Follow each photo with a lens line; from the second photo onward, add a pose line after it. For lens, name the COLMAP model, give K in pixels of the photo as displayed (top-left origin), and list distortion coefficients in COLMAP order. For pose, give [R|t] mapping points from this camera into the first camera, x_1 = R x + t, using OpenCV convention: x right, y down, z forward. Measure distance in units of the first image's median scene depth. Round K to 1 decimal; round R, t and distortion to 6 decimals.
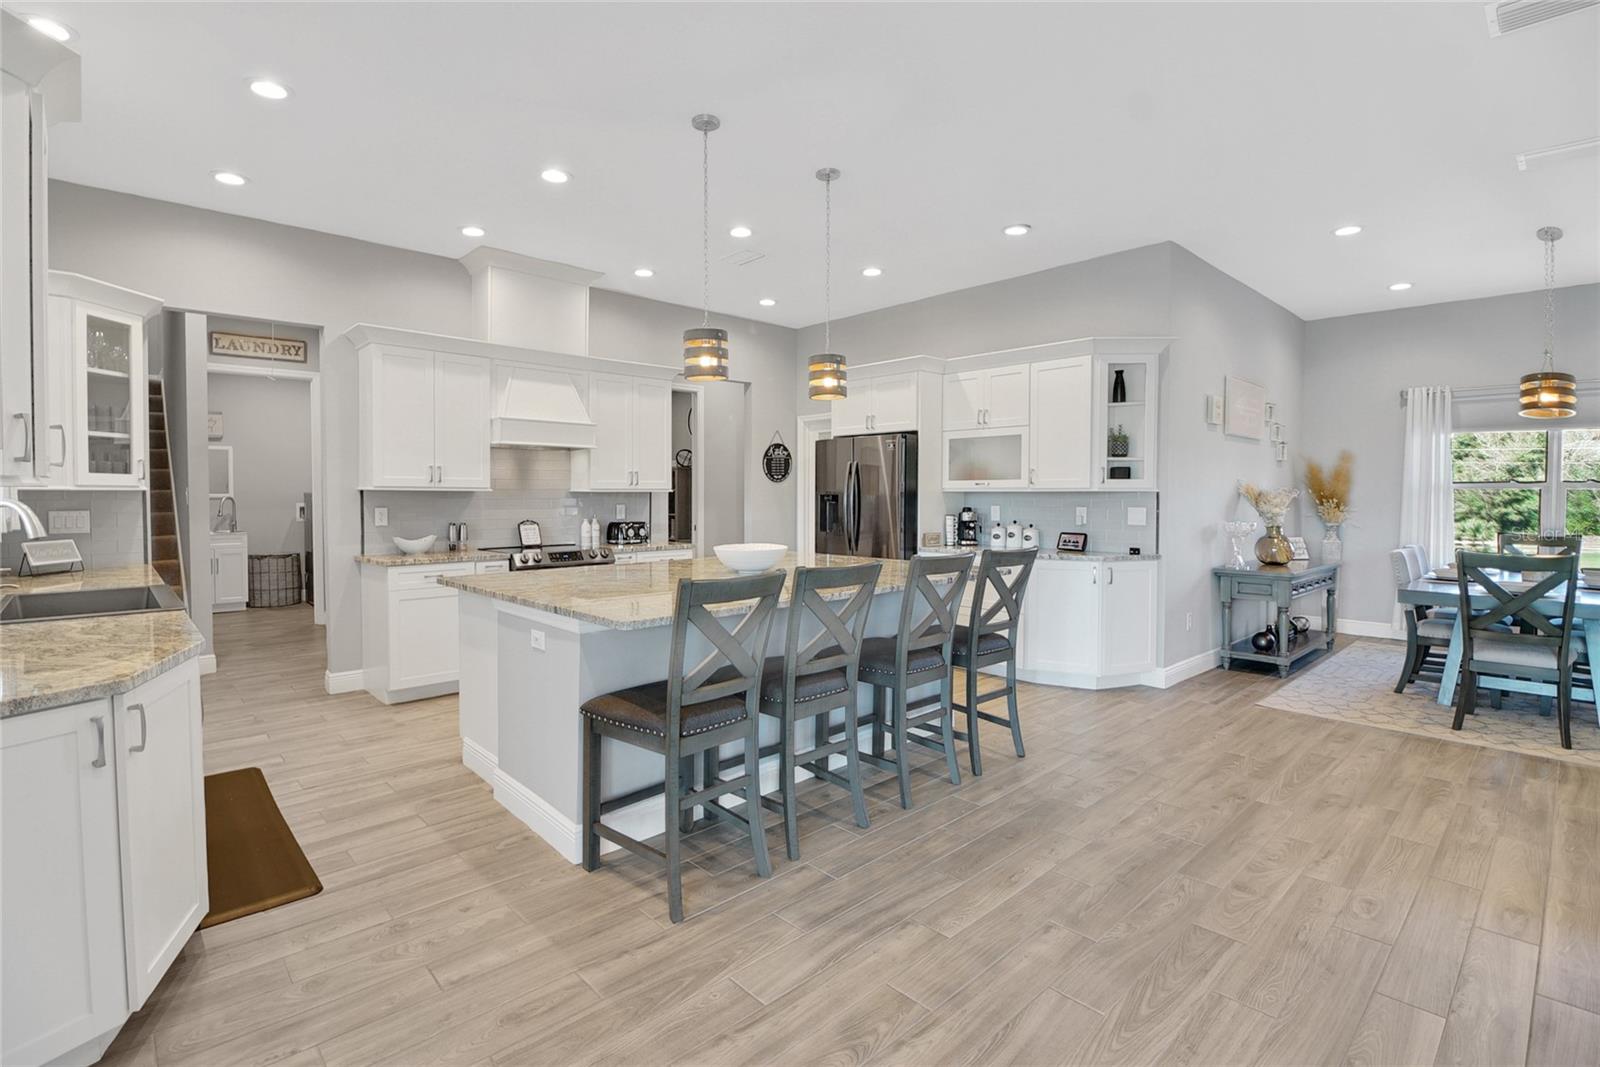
lens RADIAL K [[756.4, 0, 794.7], [0, 756.4, 517.1], [0, 0, 1]] dist [0.000111, -0.000133]
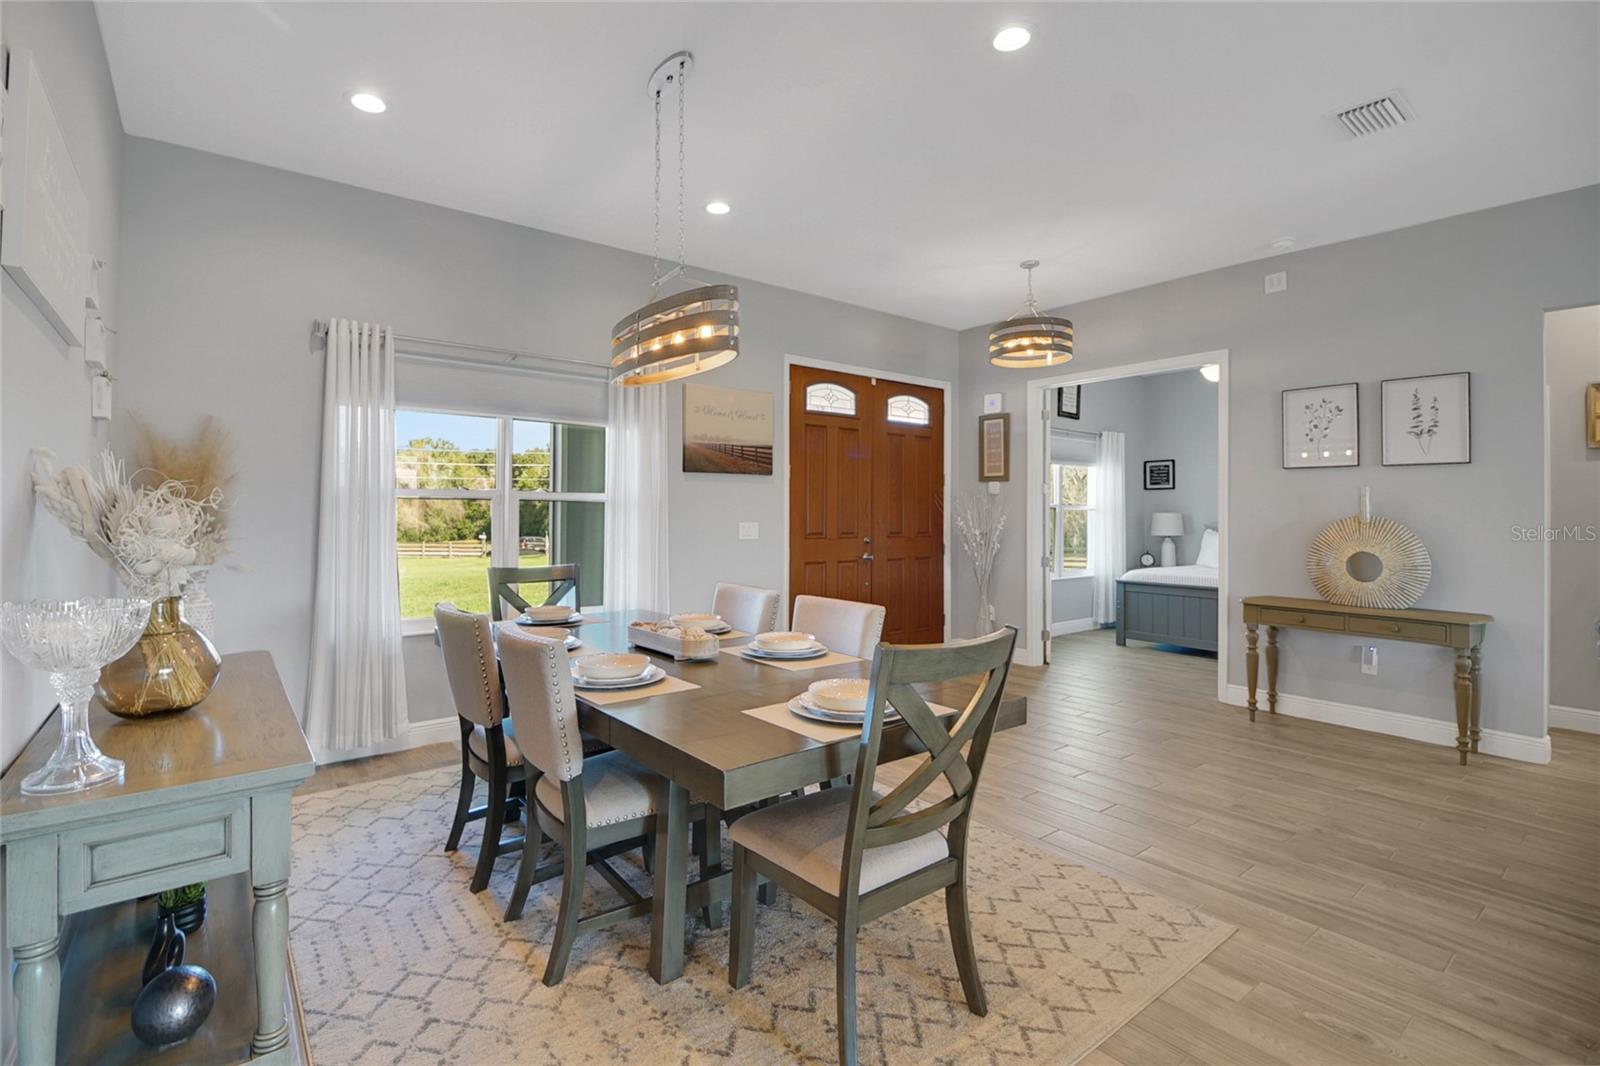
lens RADIAL K [[734.9, 0, 799.5], [0, 734.9, 510.4], [0, 0, 1]] dist [-0.008190, 0.000208]
pose [[0.074116, 0.002606, 0.997246, 0.351843], [0.025613, 0.999662, -0.004516, -0.018261], [-0.996921, 0.025877, 0.074024, 0.722539]]
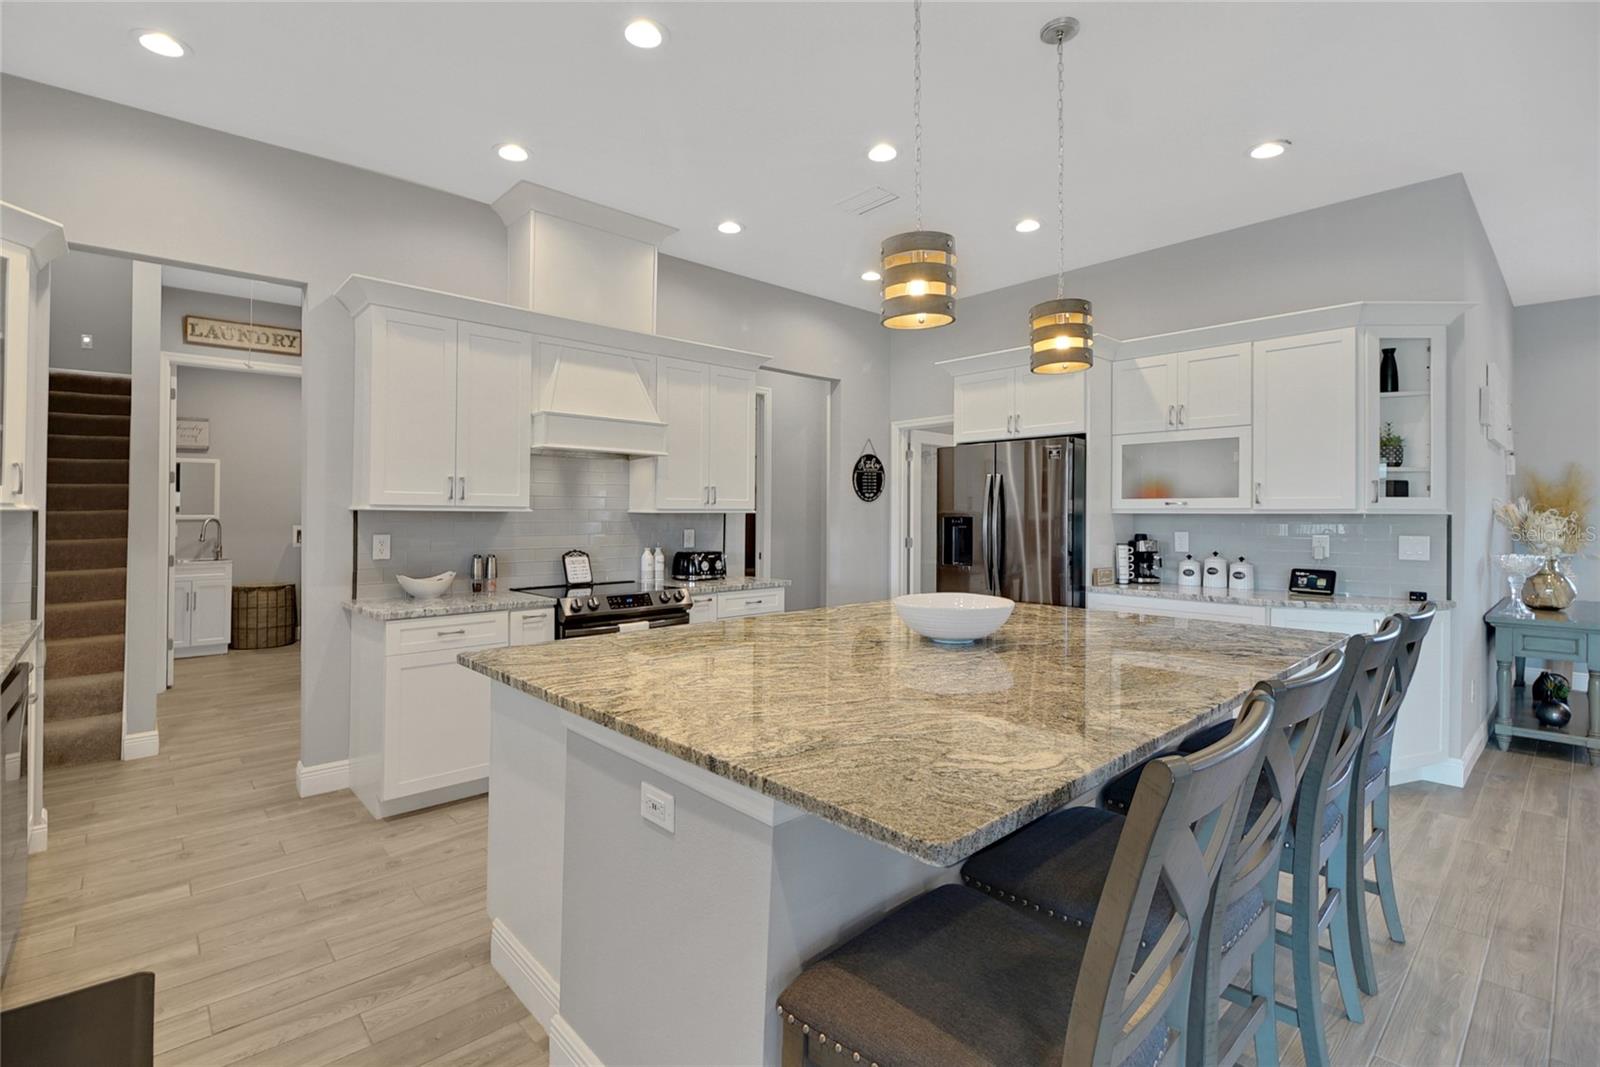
lens RADIAL K [[734.9, 0, 799.5], [0, 734.9, 510.9], [0, 0, 1]] dist [-0.008190, 0.000208]
pose [[0.999984, 0.001985, -0.005380, -0.123279], [-0.002181, 0.999321, -0.036789, -0.008594], [0.005304, 0.036800, 0.999309, 0.262903]]
